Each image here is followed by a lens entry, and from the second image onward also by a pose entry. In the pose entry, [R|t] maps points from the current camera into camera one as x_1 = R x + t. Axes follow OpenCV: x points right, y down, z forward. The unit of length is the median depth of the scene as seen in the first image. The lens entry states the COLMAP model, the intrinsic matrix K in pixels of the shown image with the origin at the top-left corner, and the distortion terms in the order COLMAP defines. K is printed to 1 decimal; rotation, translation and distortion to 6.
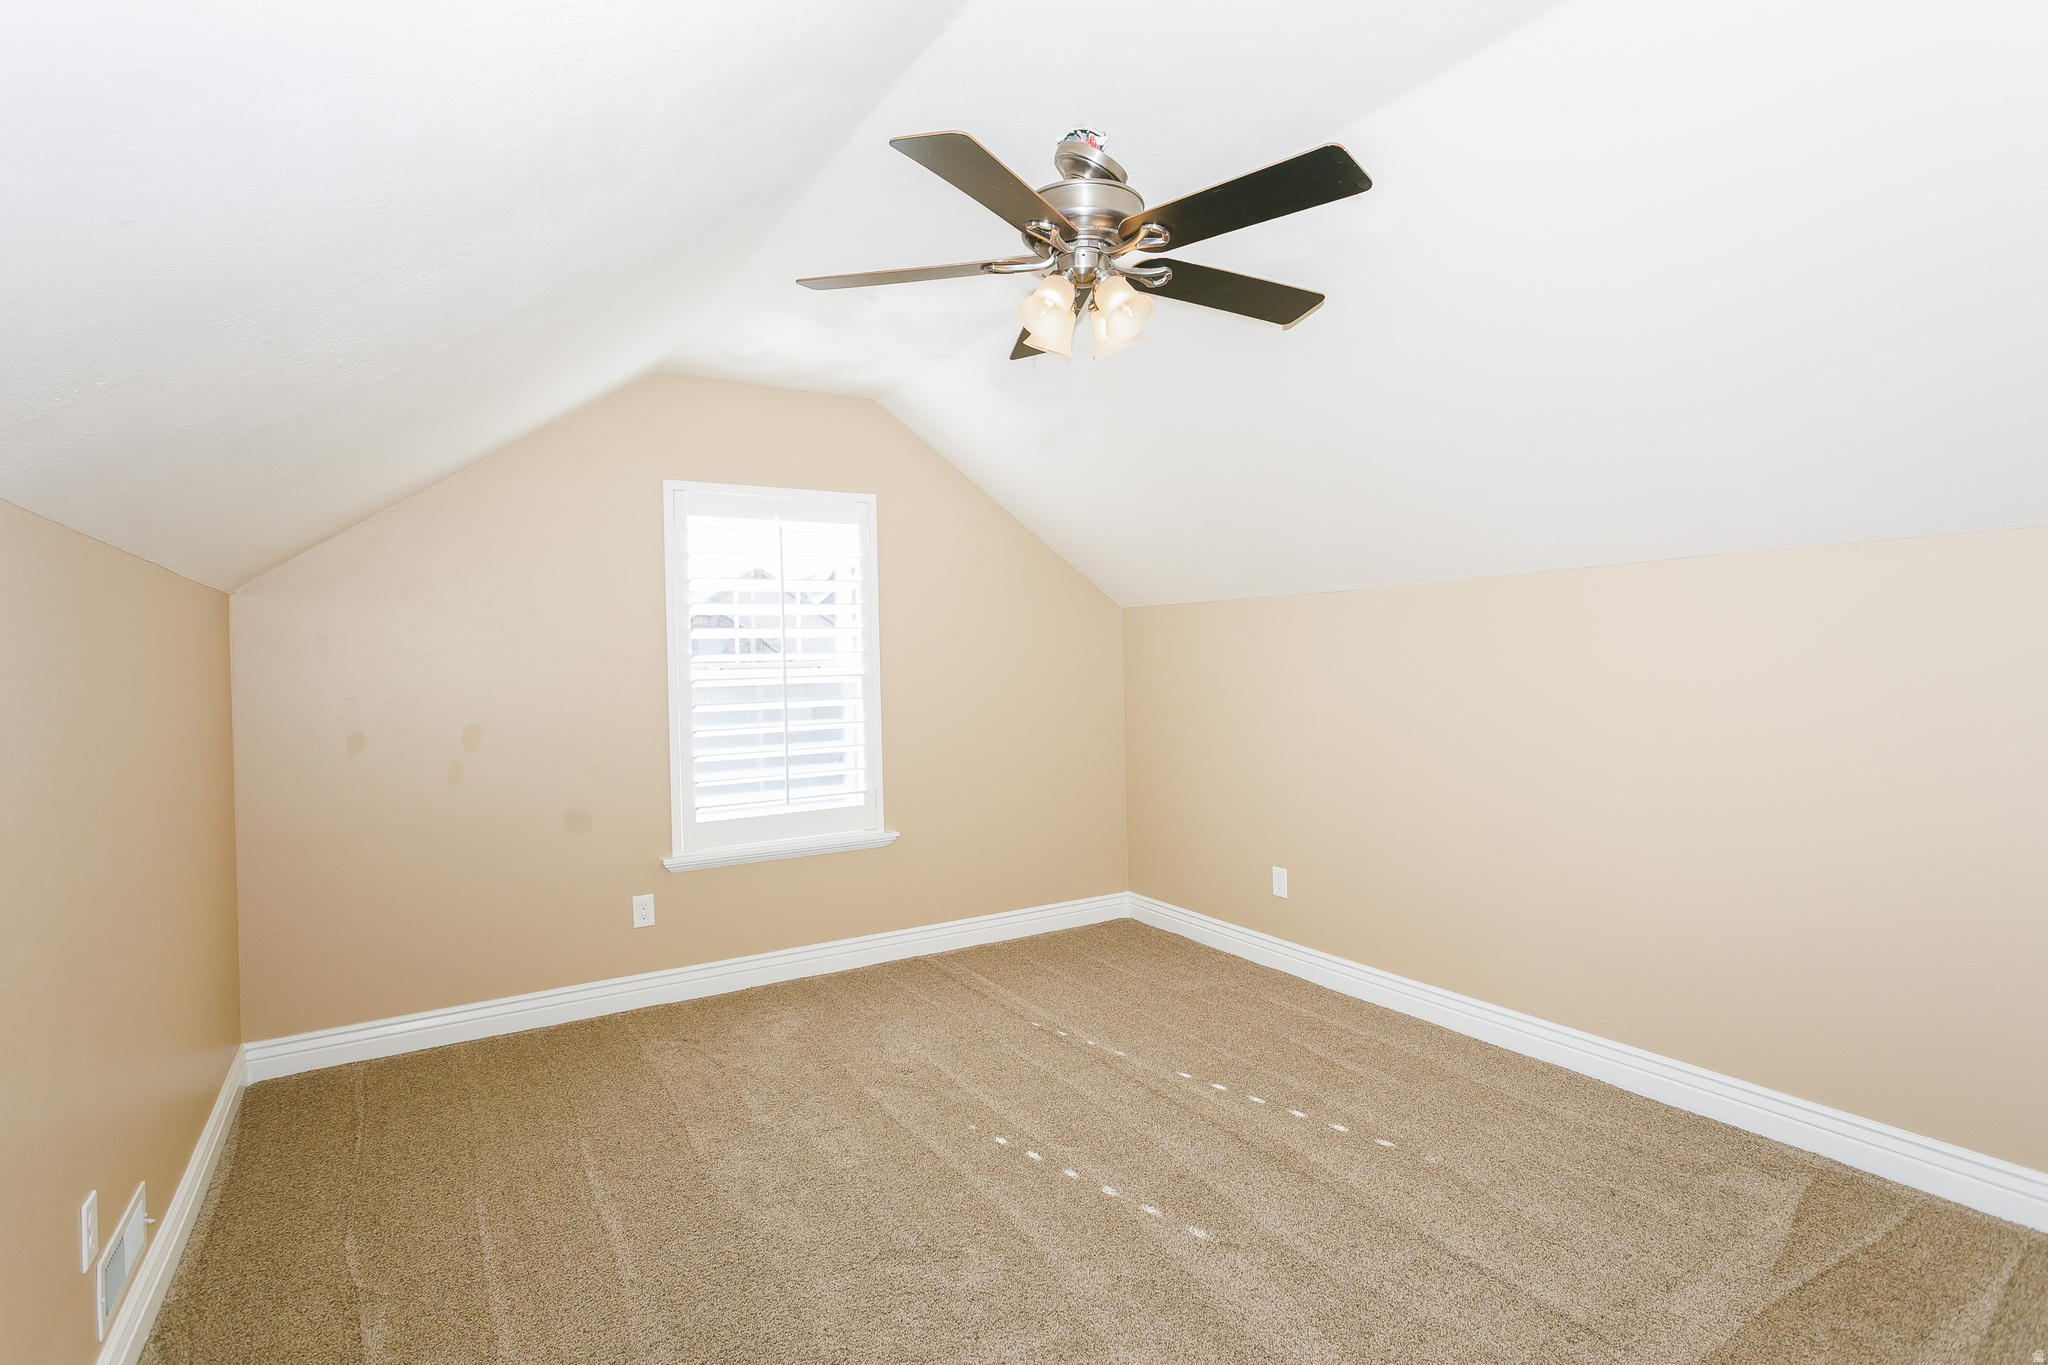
lens RADIAL K [[992.0, 0, 1029.7], [0, 992.0, 656.3], [0, 0, 1]] dist [0.003485, 0.000550]
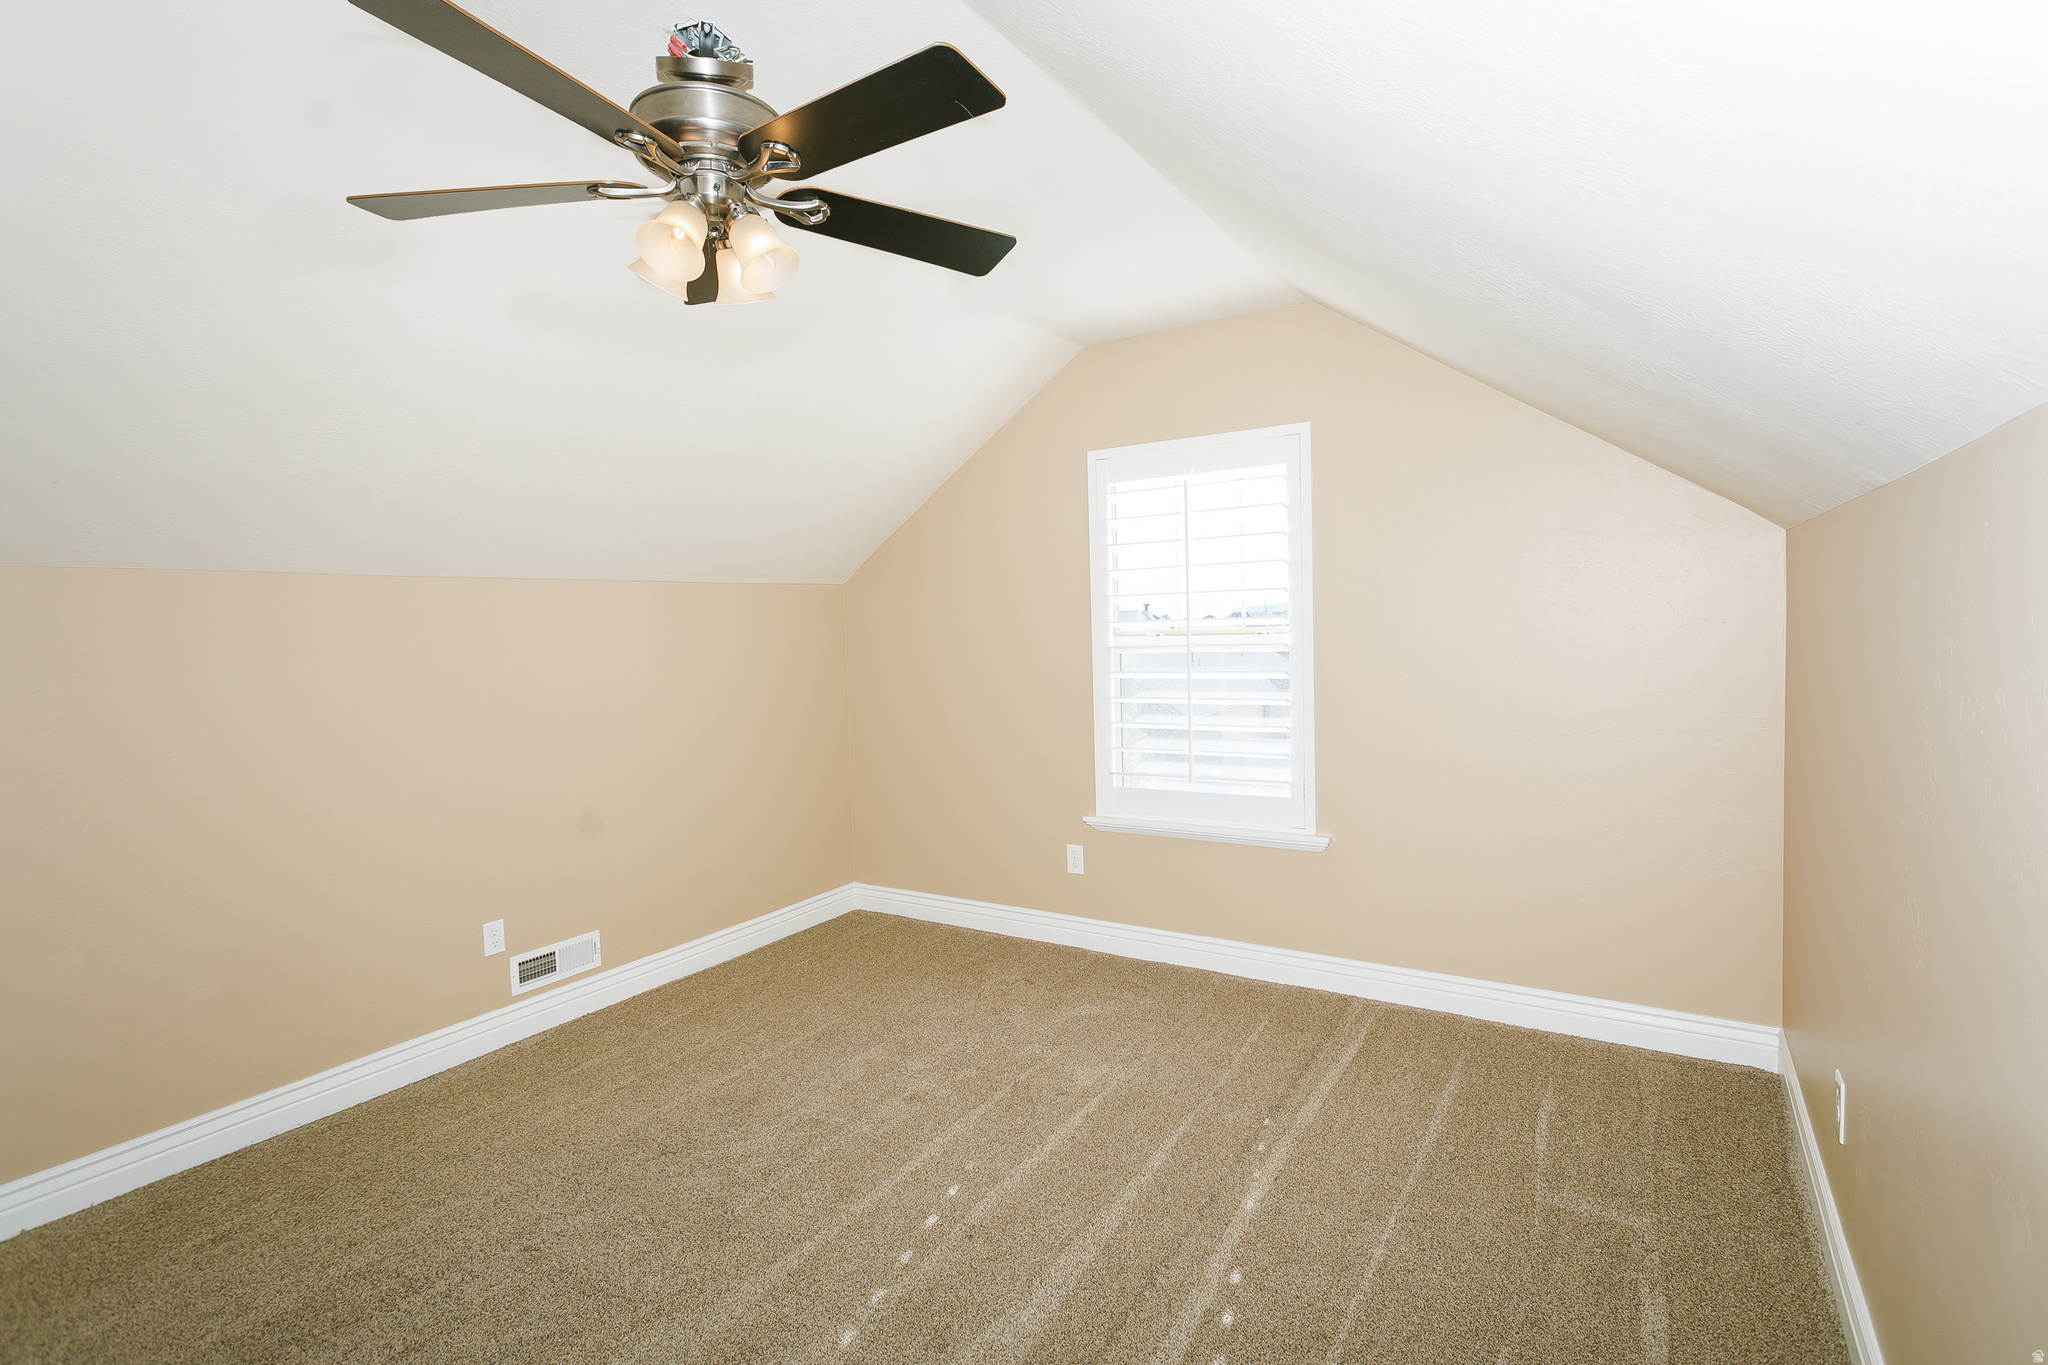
lens RADIAL K [[992.0, 0, 1029.7], [0, 992.0, 656.3], [0, 0, 1]] dist [0.003485, 0.000550]
pose [[0.436860, 0.039710, -0.898653, 0.534208], [0.018540, 0.998415, 0.053131, -0.021015], [0.899338, -0.039872, 0.435432, 0.481213]]
